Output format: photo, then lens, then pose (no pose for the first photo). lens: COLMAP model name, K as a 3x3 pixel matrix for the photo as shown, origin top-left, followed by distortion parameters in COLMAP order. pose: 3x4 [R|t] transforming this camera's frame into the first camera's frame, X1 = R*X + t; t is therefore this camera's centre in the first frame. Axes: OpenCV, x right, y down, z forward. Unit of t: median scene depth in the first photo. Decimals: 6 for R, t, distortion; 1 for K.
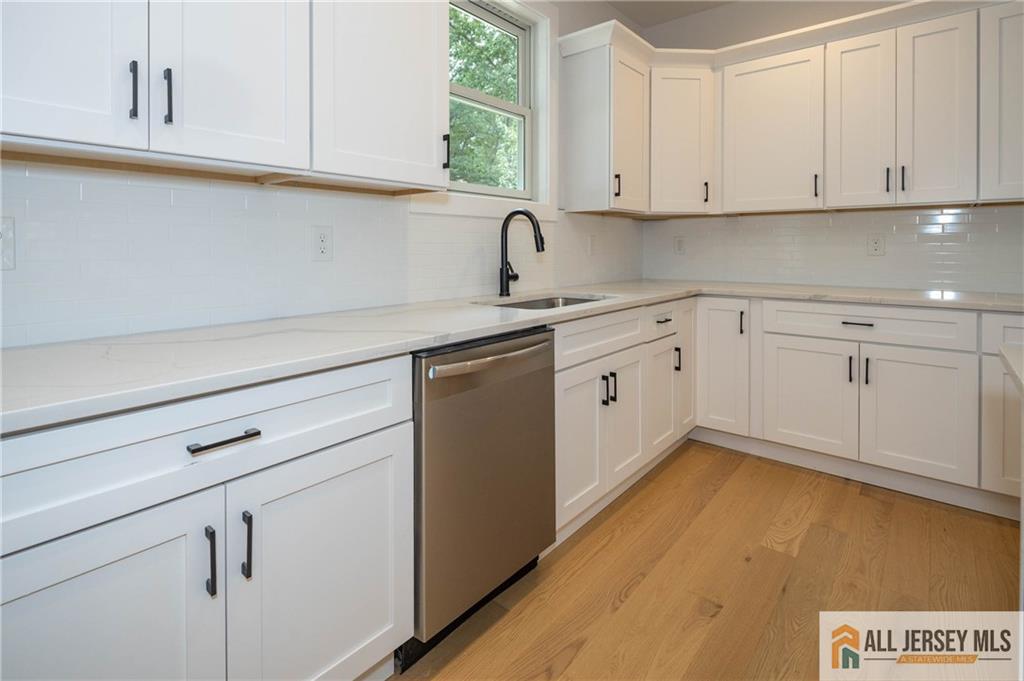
lens RADIAL K [[501.2, 0, 515.0], [0, 501.2, 248.0], [0, 0, 1]] dist [0.001555, 0.000042]
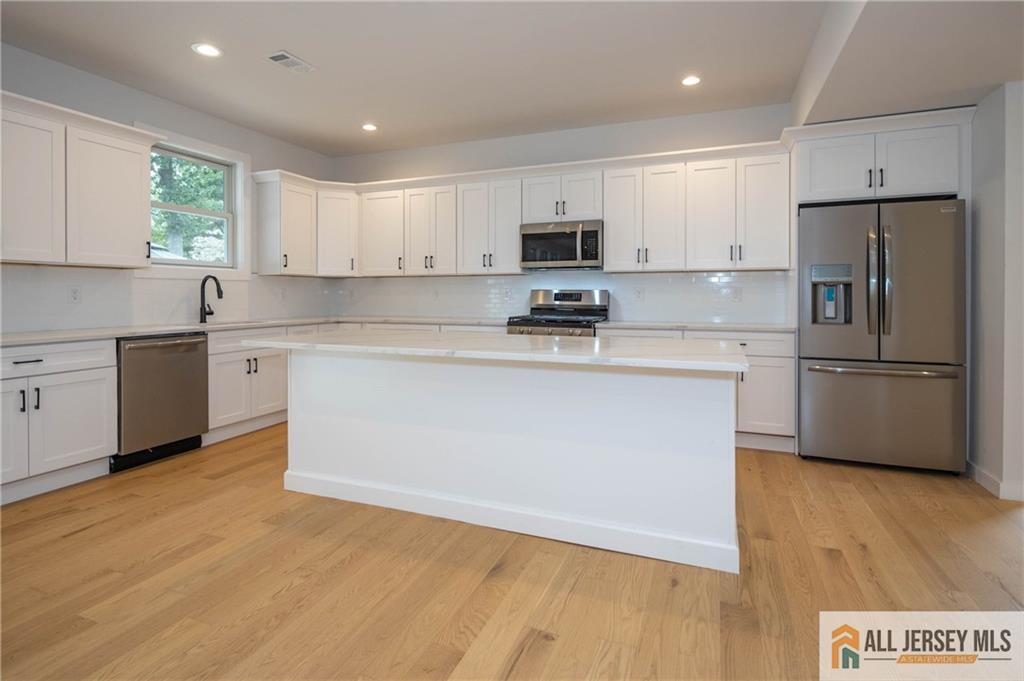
lens RADIAL K [[496.7, 0, 514.3], [0, 496.7, 295.2], [0, 0, 1]] dist [0.000040, -0.001164]
pose [[0.947271, 0.000536, 0.320434, 0.467154], [0.000134, 0.999998, -0.002069, 0.000440], [-0.320434, 0.002002, 0.947269, -1.048297]]
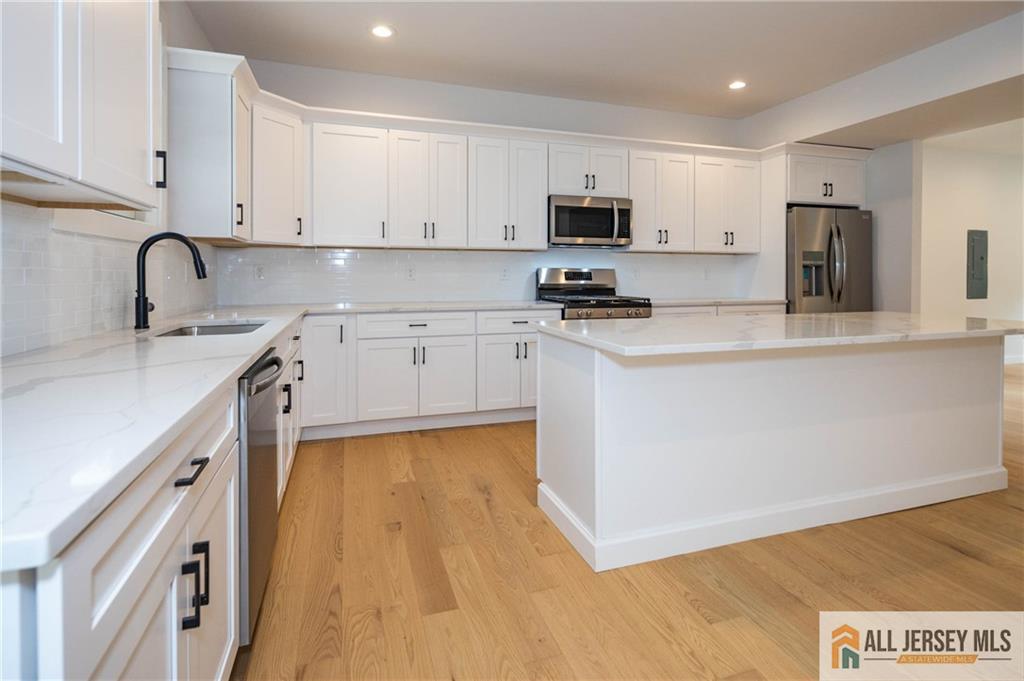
lens RADIAL K [[490.4, 0, 504.7], [0, 490.4, 278.4], [0, 0, 1]] dist [0.000102, -0.000579]
pose [[0.535565, -0.005395, 0.844477, -0.412495], [-0.000762, 0.999976, 0.006872, 0.000271], [-0.844494, -0.004324, 0.535548, -0.007225]]
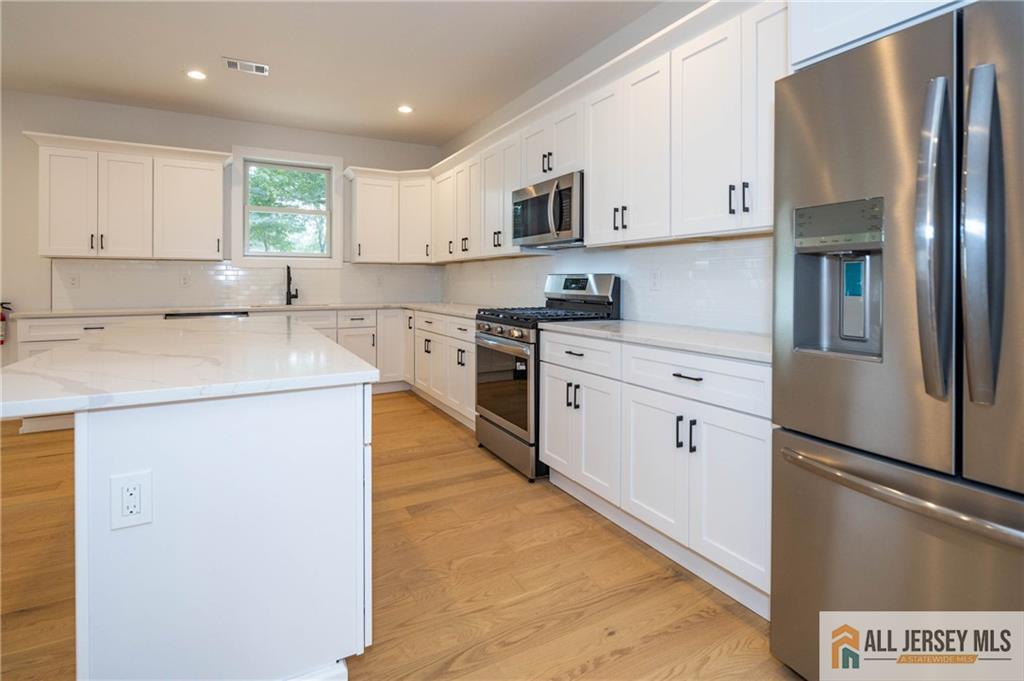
lens RADIAL K [[497.2, 0, 514.7], [0, 497.2, 282.1], [0, 0, 1]] dist [0.002541, 0.000326]
pose [[0.935542, 0.000985, -0.353214, 1.638748], [-0.001307, 0.999999, -0.000674, -0.000545], [0.353213, 0.001092, 0.935542, -0.646771]]
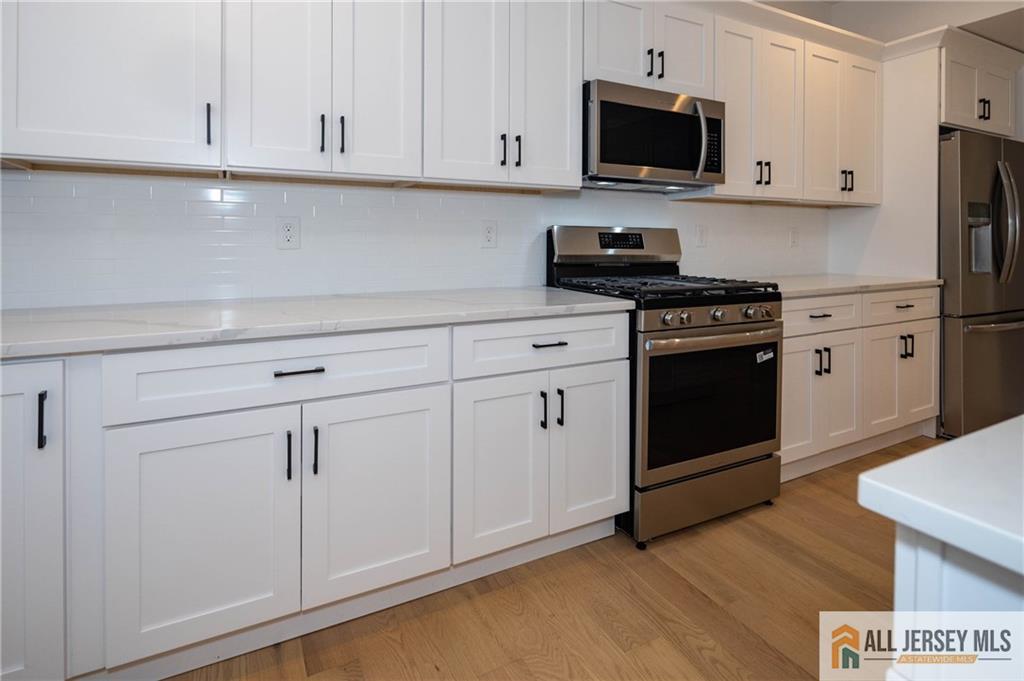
lens RADIAL K [[509.7, 0, 524.6], [0, 509.7, 241.3], [0, 0, 1]] dist [-0.002045, -0.000438]
pose [[0.379406, -0.002006, 0.925228, 0.244173], [-0.003582, 0.999987, 0.003637, 0.001286], [-0.925223, -0.004694, 0.379394, 0.538957]]
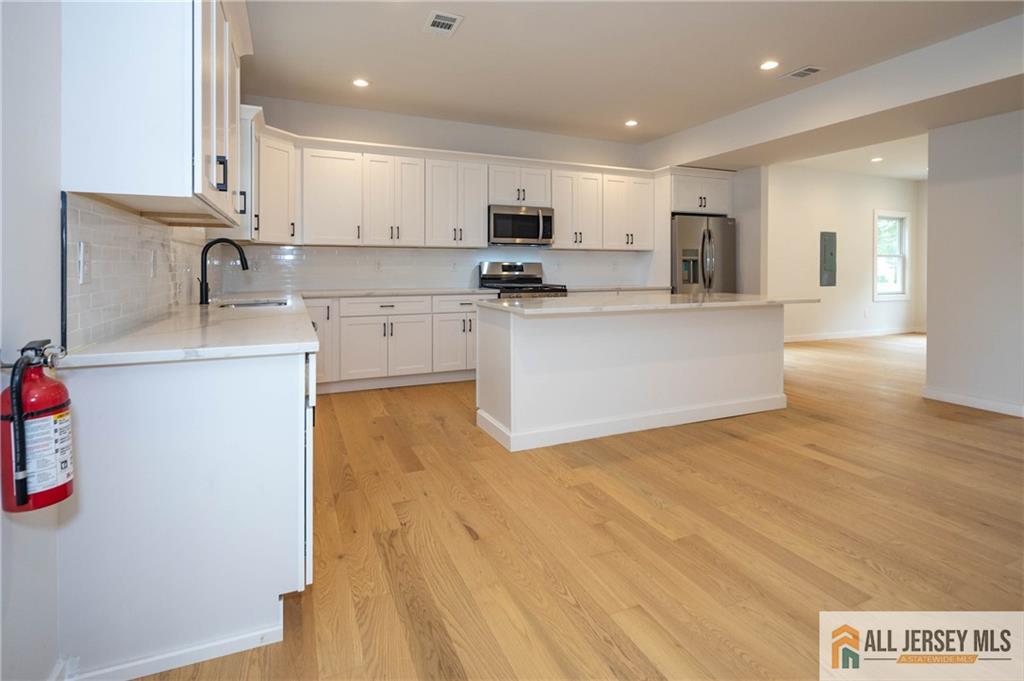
lens RADIAL K [[488.4, 0, 501.8], [0, 488.4, 267.8], [0, 0, 1]] dist [-0.001008, 0.000012]
pose [[0.451536, -0.000012, 0.892253, -0.803919], [-0.000320, 1.000000, 0.000176, 0.000984], [-0.892253, -0.000365, 0.451536, -0.256948]]
